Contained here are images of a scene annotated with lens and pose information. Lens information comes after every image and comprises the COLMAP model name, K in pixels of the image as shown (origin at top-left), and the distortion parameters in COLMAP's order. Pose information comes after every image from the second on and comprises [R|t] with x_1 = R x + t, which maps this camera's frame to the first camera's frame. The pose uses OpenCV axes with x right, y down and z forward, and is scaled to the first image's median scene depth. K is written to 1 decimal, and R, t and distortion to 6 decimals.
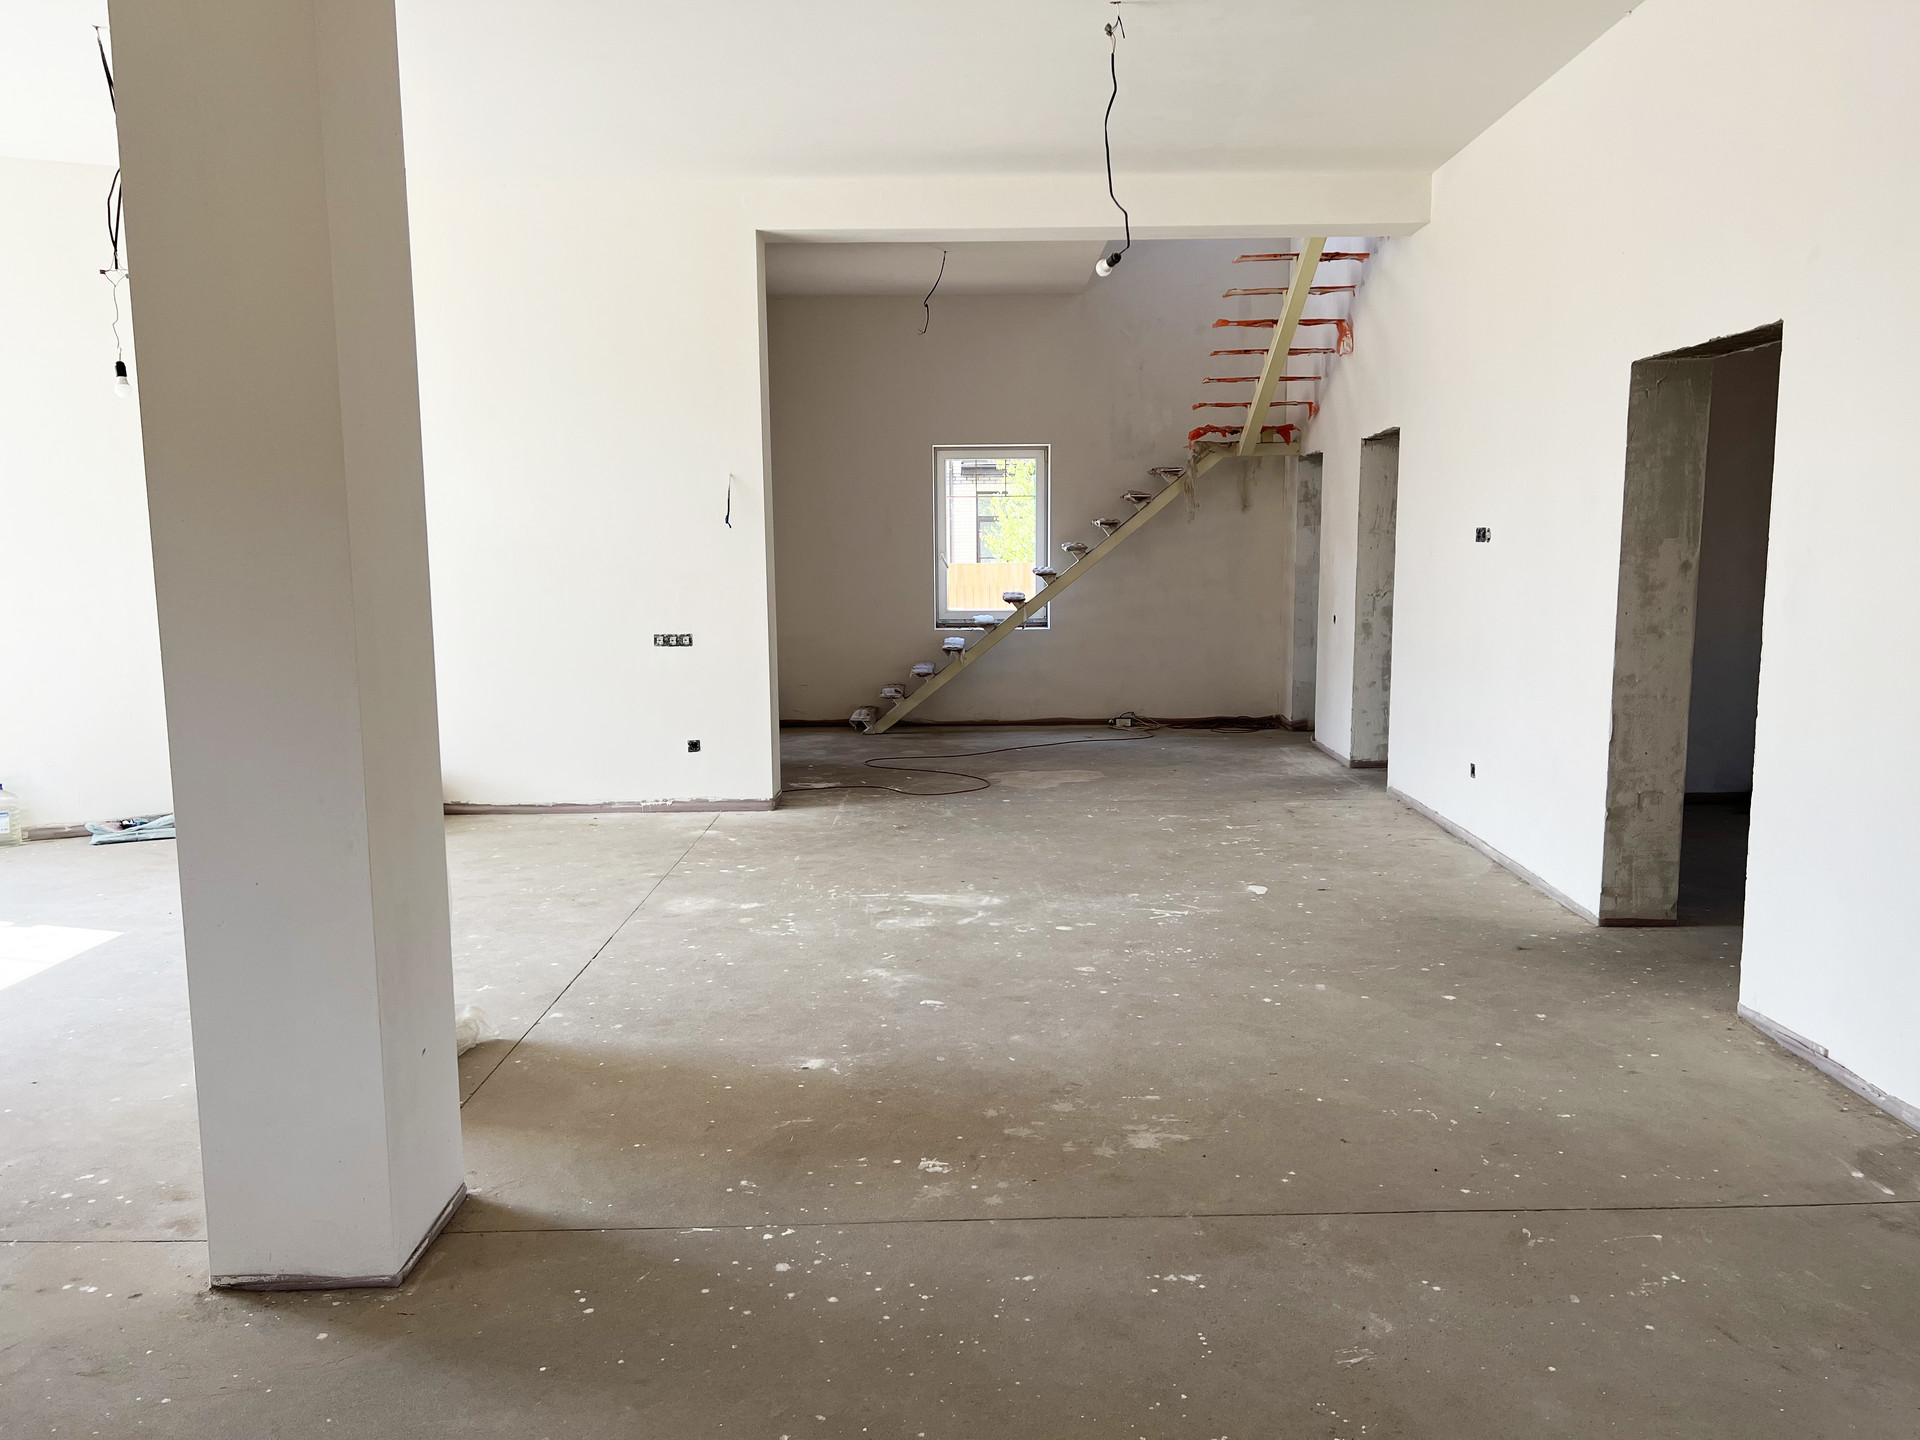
lens RADIAL K [[1449.4, 0, 1018.2], [0, 1449.4, 752.3], [0, 0, 1]] dist [0.081696, -0.107587]
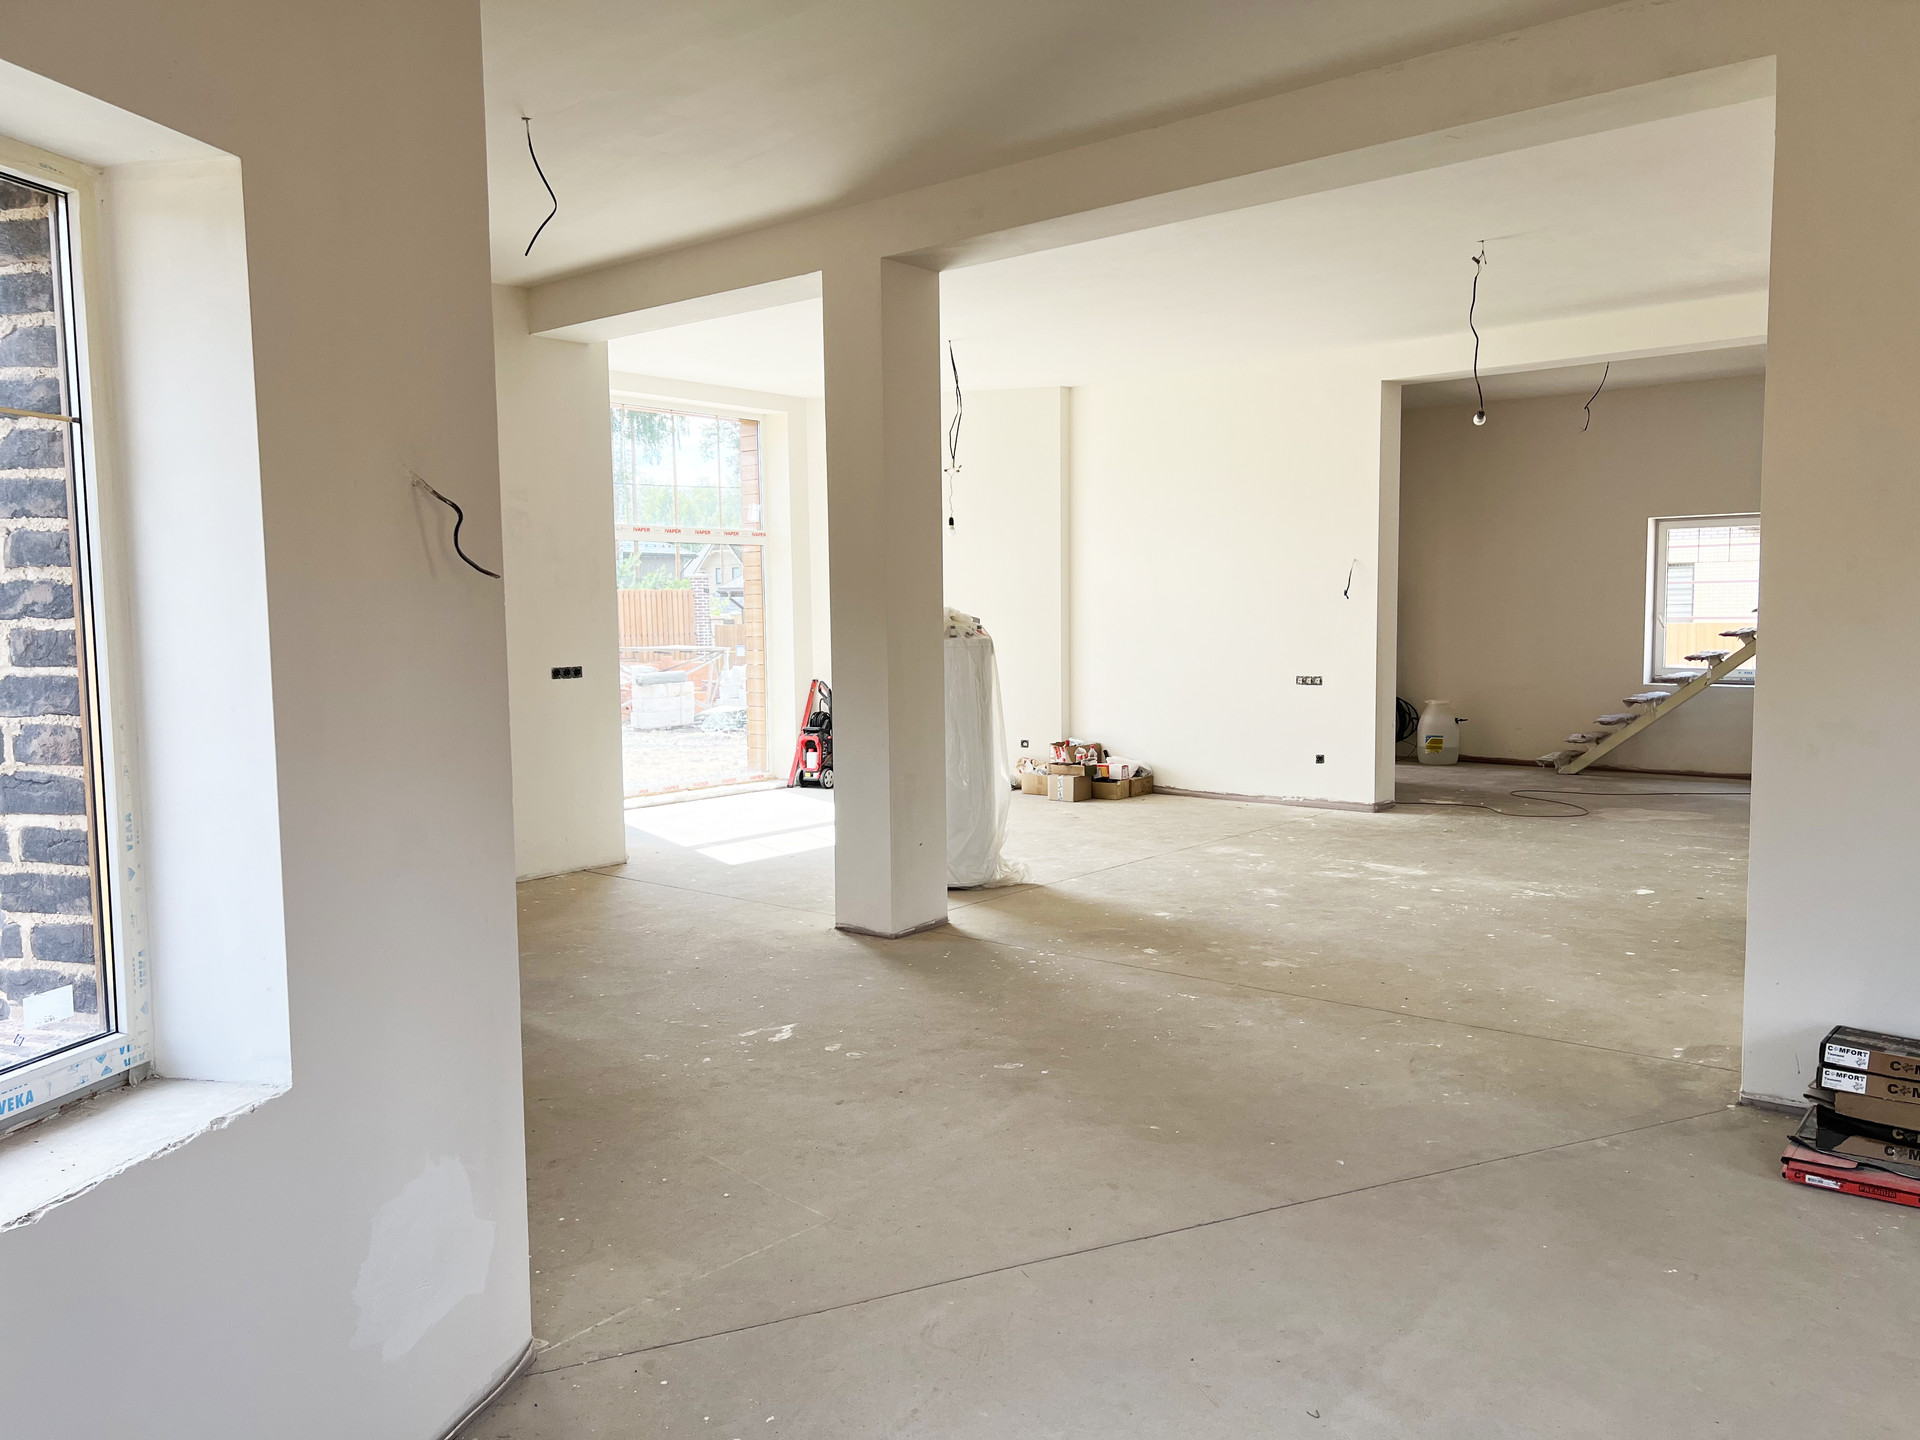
lens RADIAL K [[1449.4, 0, 958.0], [0, 1449.4, 720.6], [0, 0, 1]] dist [0.081696, -0.107587]
pose [[0.755704, 0.047388, -0.653196, 0.404040], [-0.087459, 0.995748, -0.028944, 0.028627], [0.649047, 0.079001, 0.756635, -0.245194]]
